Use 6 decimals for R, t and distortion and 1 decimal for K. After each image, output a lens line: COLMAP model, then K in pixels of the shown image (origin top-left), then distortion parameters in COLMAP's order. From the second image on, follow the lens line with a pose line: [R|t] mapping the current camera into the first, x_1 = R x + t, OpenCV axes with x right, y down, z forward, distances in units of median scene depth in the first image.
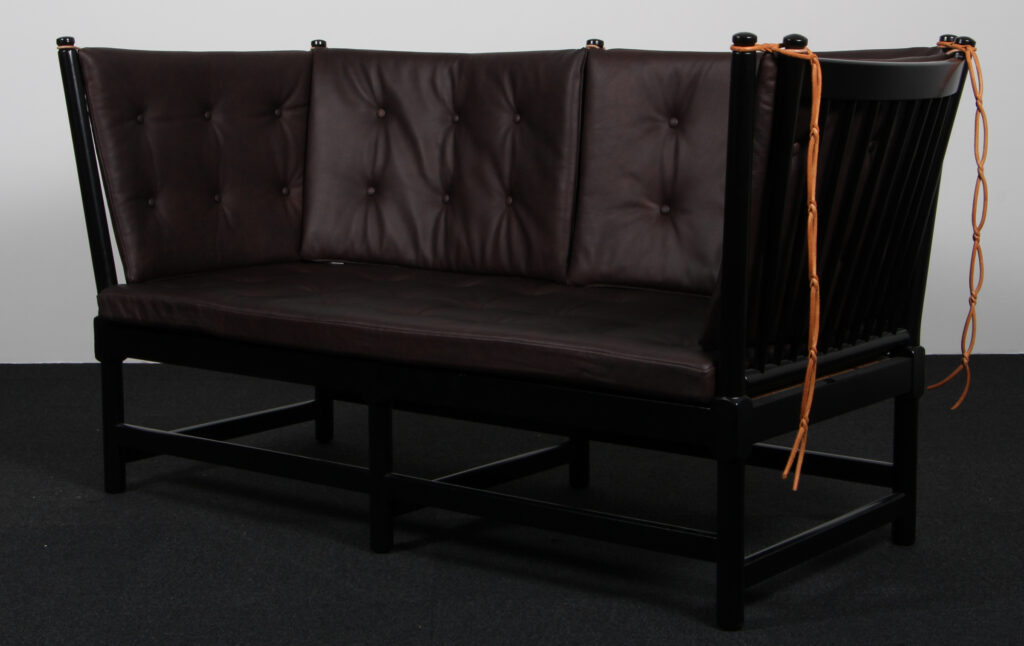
lens RADIAL K [[1744.2, 0, 542.1], [0, 1744.2, 321.4], [0, 0, 1]] dist [0.067867, 0.160151]
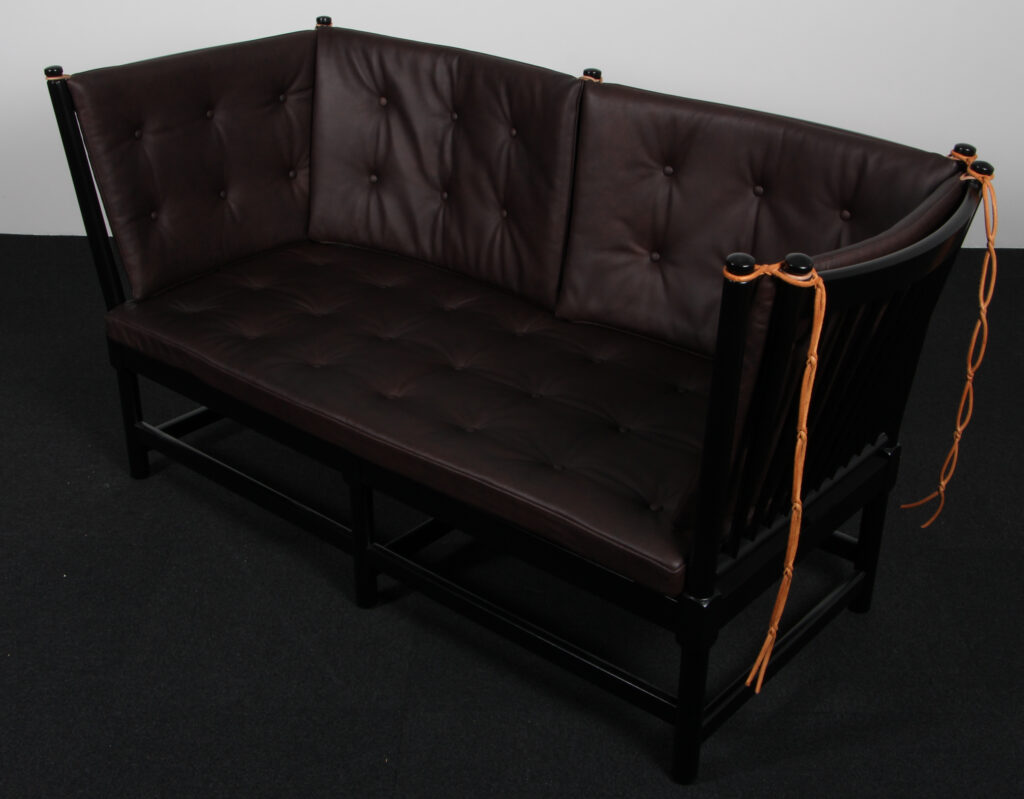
lens RADIAL K [[1294.3, 0, 525.9], [0, 1294.3, 398.9], [0, 0, 1]] dist [-0.109087, 0.207727]
pose [[0.998754, 0.036120, -0.034434, 0.025493], [-0.023365, 0.948171, 0.316902, -0.220083], [0.044096, -0.315702, 0.947833, 0.276029]]
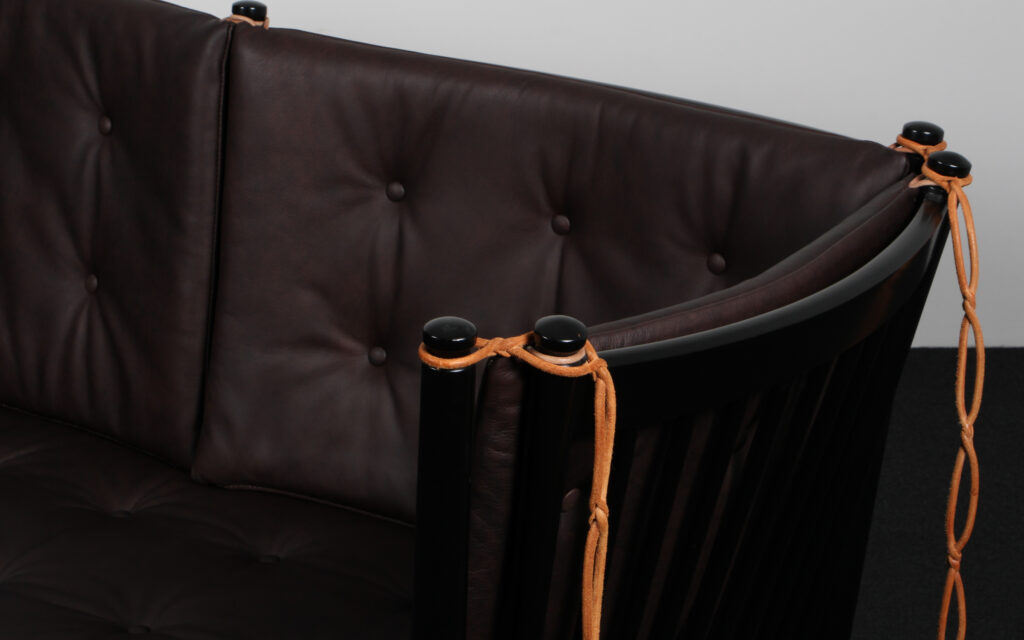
lens RADIAL K [[2634.2, 0, 512.0], [0, 2634.2, 320.0], [0, 0, 1]] dist [0.392604, 0.557332]
pose [[0.998748, 0.013264, 0.048228, 0.072832], [-0.021495, 0.984440, 0.174403, -0.213543], [-0.045165, -0.175221, 0.983493, 0.230318]]
